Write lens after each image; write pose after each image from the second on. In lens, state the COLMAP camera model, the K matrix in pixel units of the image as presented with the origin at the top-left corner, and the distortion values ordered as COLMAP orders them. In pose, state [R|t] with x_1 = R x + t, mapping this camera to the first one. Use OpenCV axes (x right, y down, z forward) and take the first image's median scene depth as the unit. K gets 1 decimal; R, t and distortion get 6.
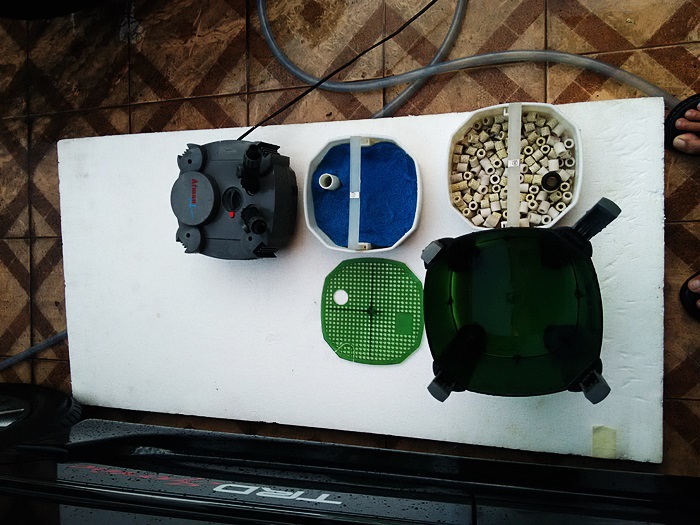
lens RADIAL K [[555.4, 0, 339.3], [0, 555.4, 264.5], [0, 0, 1]] dist [0.075147, -0.116485]
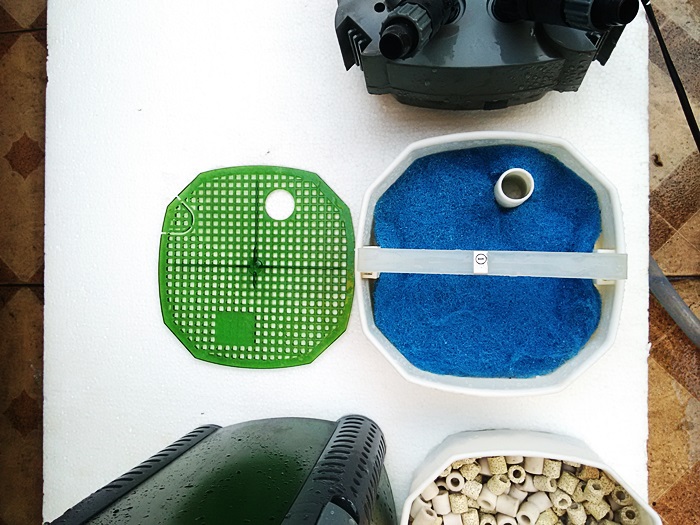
lens RADIAL K [[555.4, 0, 338.2], [0, 555.4, 254.2], [0, 0, 1]] dist [0.075147, -0.116485]
pose [[0.055437, 0.954558, 0.292825, -0.113273], [-0.989504, 0.013327, 0.143888, -0.075954], [0.133447, -0.297728, 0.945278, 0.561527]]
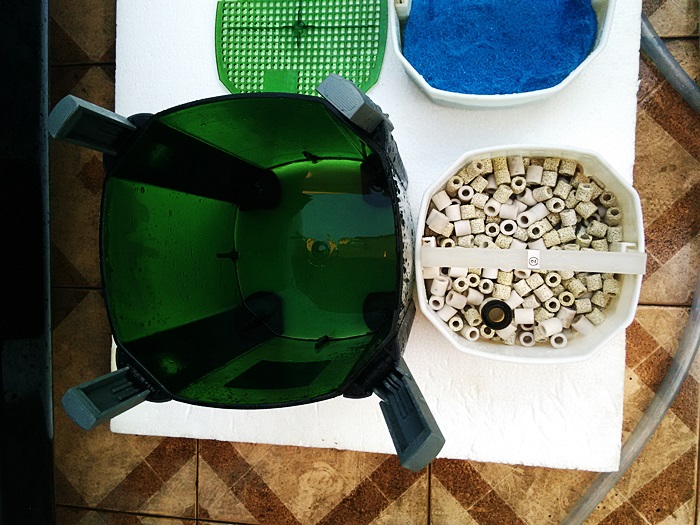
lens RADIAL K [[555.4, 0, 333.1], [0, 555.4, 267.2], [0, 0, 1]] dist [0.075147, -0.116485]
pose [[0.036563, 0.937354, 0.346454, 0.099687], [-0.984724, -0.025264, 0.172277, -0.069417], [0.170238, -0.347460, 0.922112, 0.385497]]
